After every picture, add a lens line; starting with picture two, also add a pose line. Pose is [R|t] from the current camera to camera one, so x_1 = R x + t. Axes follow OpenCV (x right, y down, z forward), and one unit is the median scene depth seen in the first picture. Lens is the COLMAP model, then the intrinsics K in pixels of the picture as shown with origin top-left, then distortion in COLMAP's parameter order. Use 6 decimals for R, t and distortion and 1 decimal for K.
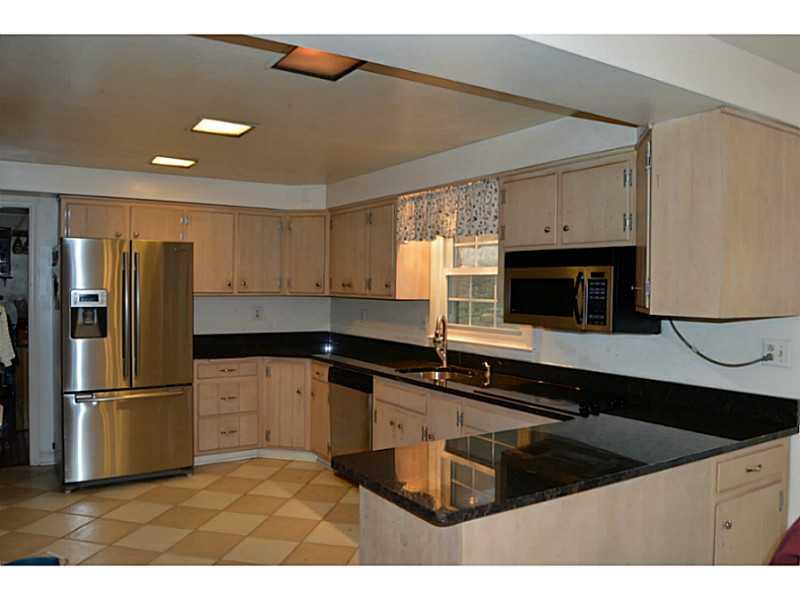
lens RADIAL K [[596.5, 0, 400.0], [0, 596.5, 300.0], [0, 0, 1]] dist [-0.007627, -0.000726]
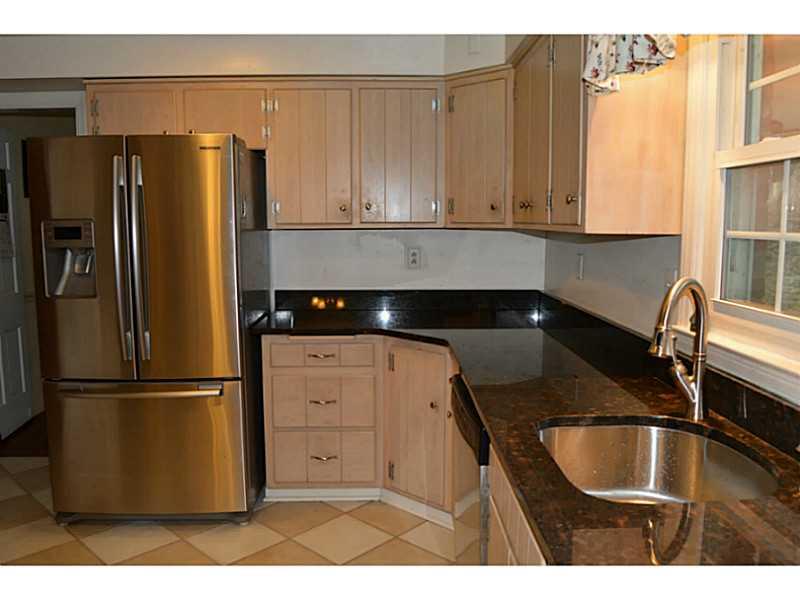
lens RADIAL K [[639.8, 0, 400.0], [0, 639.8, 300.0], [0, 0, 1]] dist [-0.039410, -0.000153]
pose [[0.858936, 0.049453, -0.509690, 0.101702], [0.001822, 0.995025, 0.099614, 0.000208], [0.512080, -0.086490, 0.854572, 0.523800]]
